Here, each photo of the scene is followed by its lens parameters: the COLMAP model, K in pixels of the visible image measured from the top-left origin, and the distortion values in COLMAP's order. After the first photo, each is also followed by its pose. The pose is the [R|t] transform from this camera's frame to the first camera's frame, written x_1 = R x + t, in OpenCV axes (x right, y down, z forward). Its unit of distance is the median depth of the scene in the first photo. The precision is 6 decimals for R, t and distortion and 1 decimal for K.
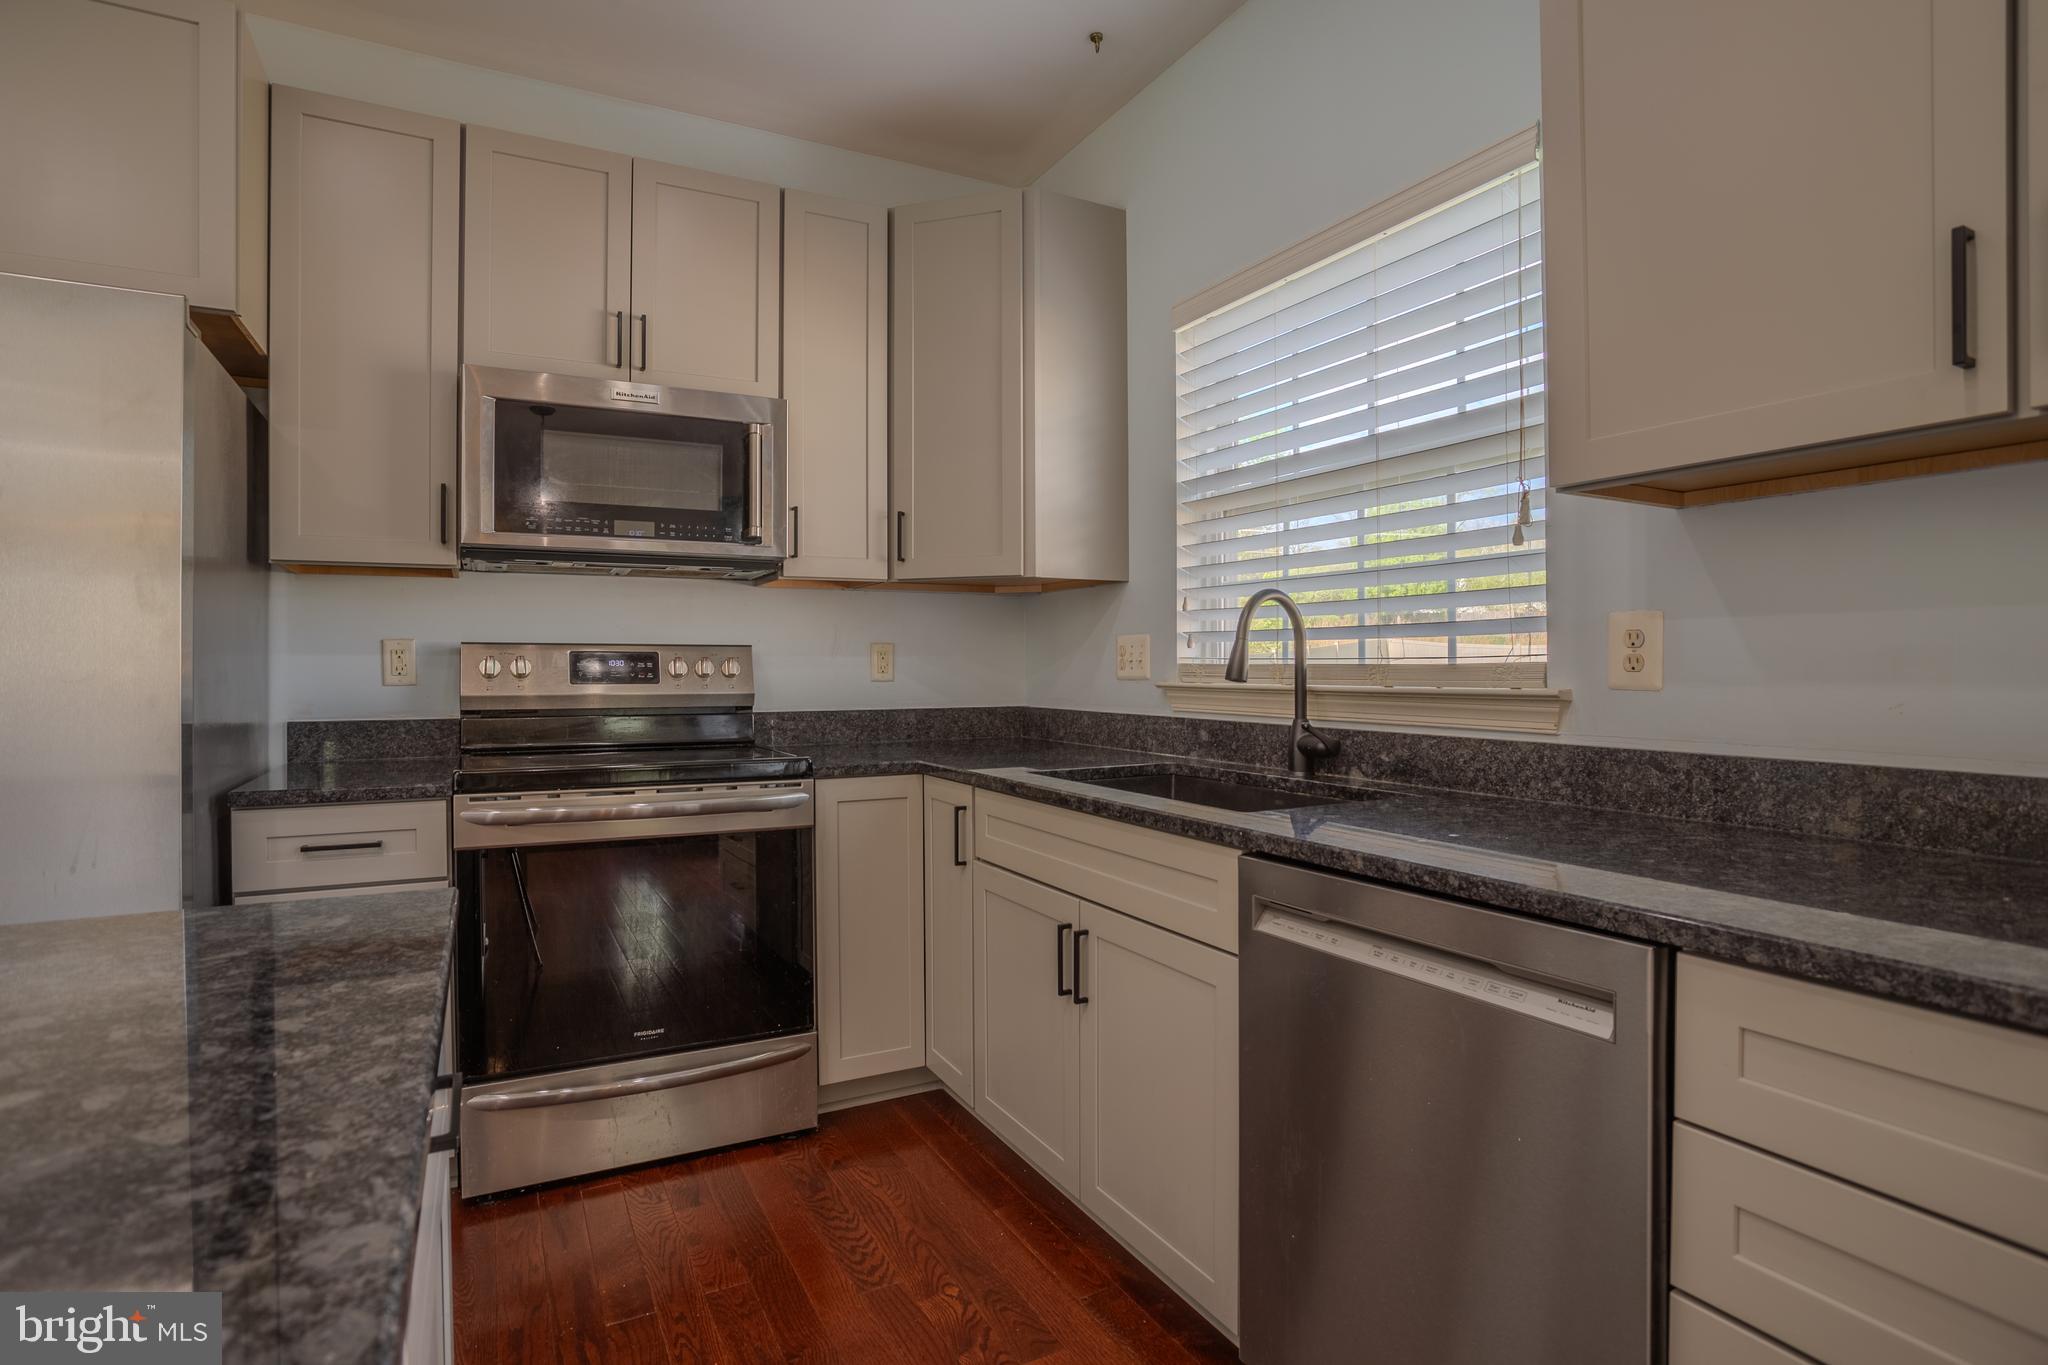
lens RADIAL K [[1016.9, 0, 999.7], [0, 1016.9, 653.1], [0, 0, 1]] dist [-0.001446, -0.000219]
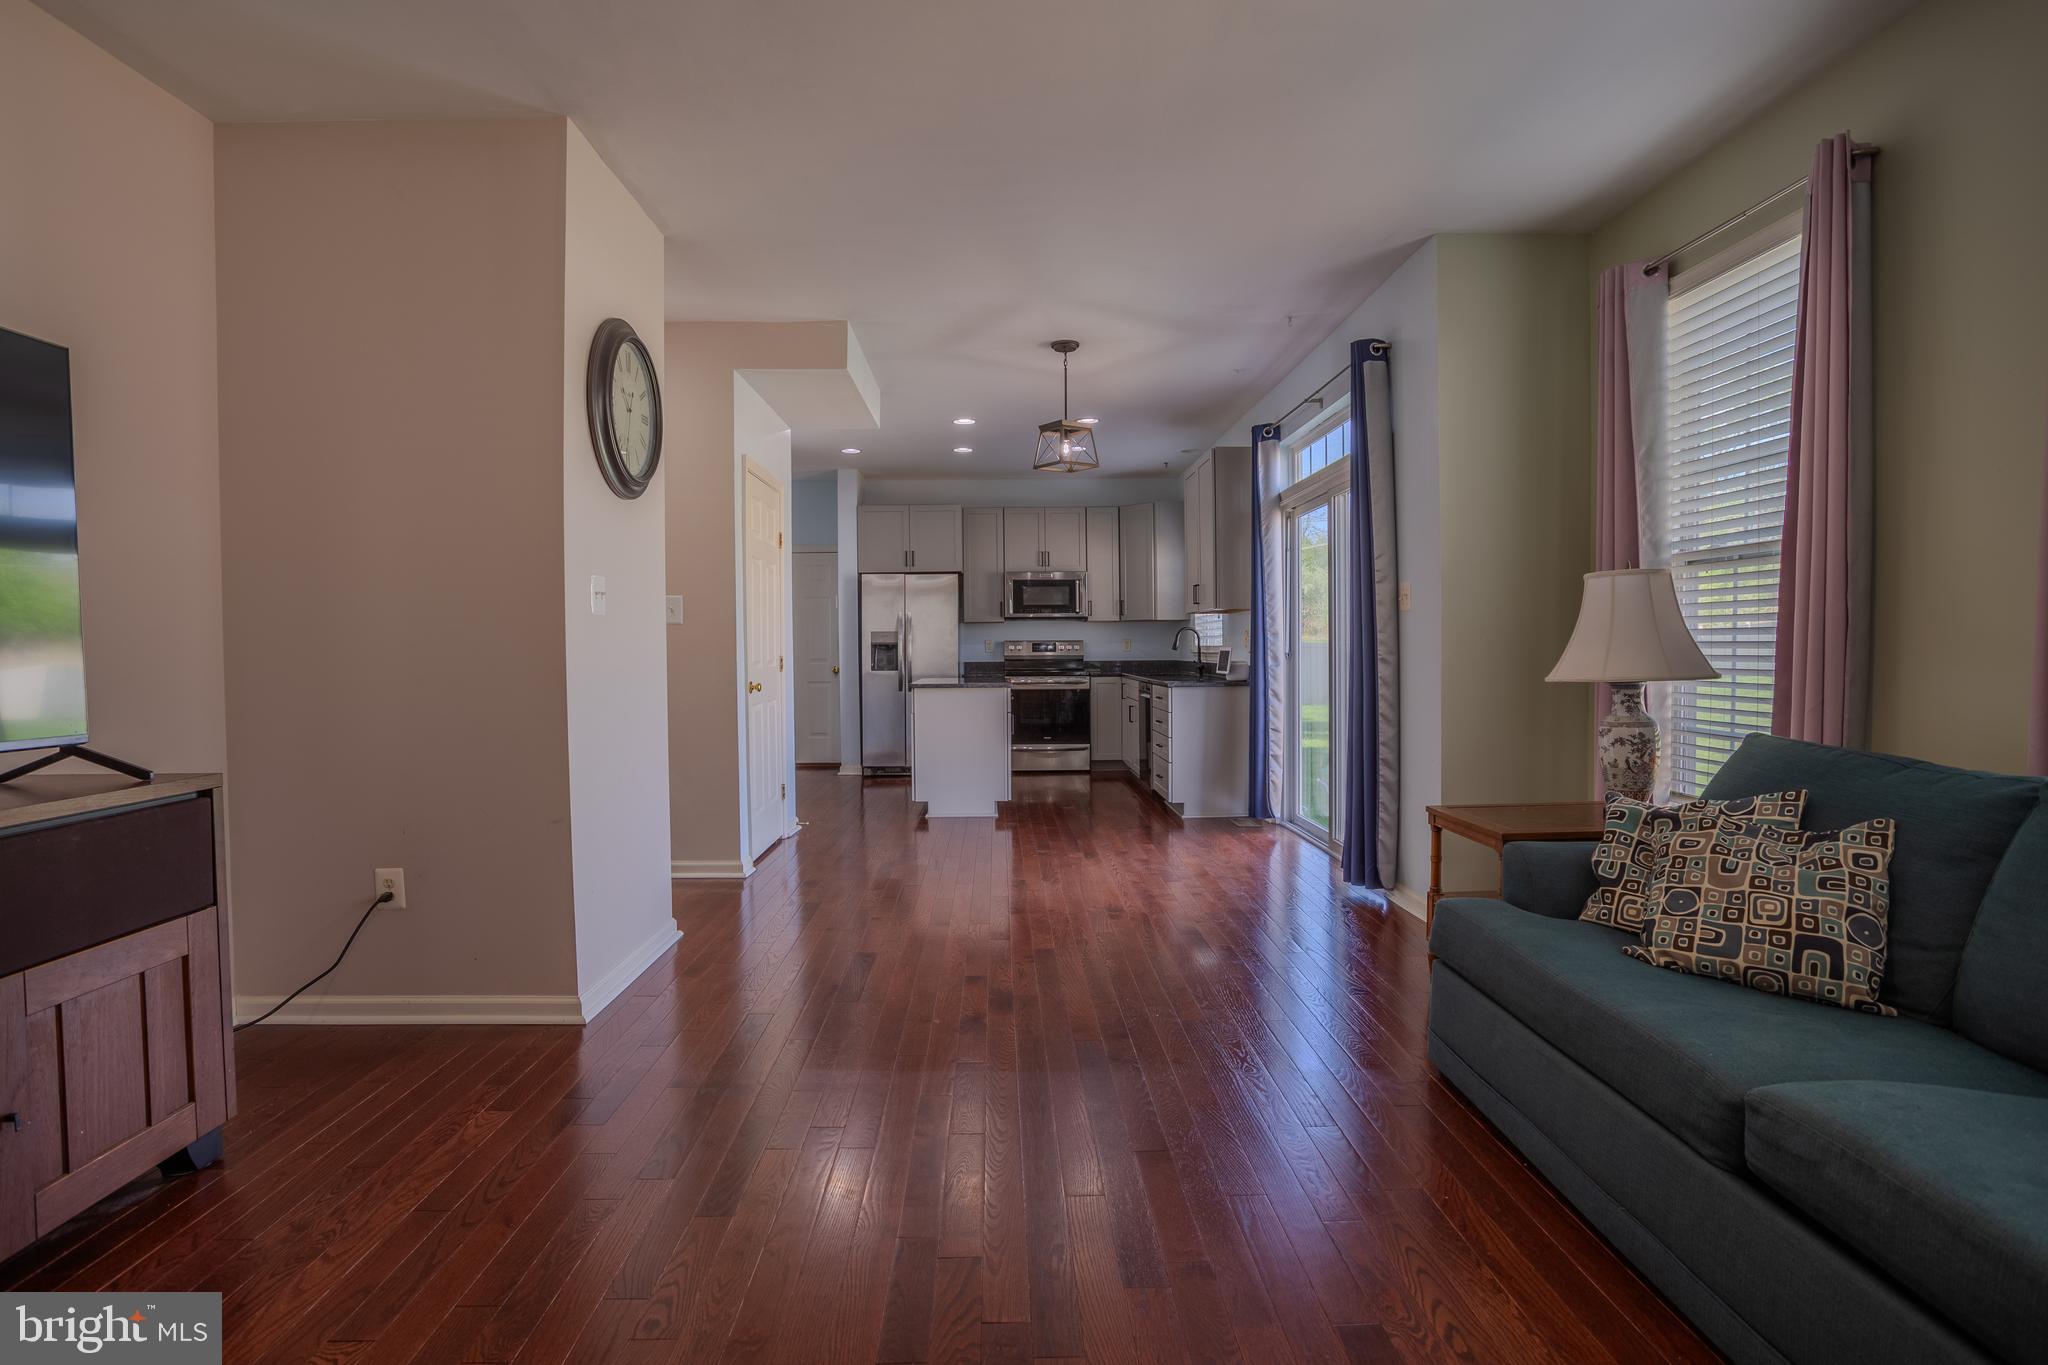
lens RADIAL K [[1016.9, 0, 1024.2], [0, 1016.9, 674.7], [0, 0, 1]] dist [-0.001446, -0.000219]
pose [[0.900408, 0.008621, -0.434961, 1.164527], [0.009993, 0.999130, 0.040487, -0.036467], [0.434932, -0.040802, 0.899538, -2.347850]]
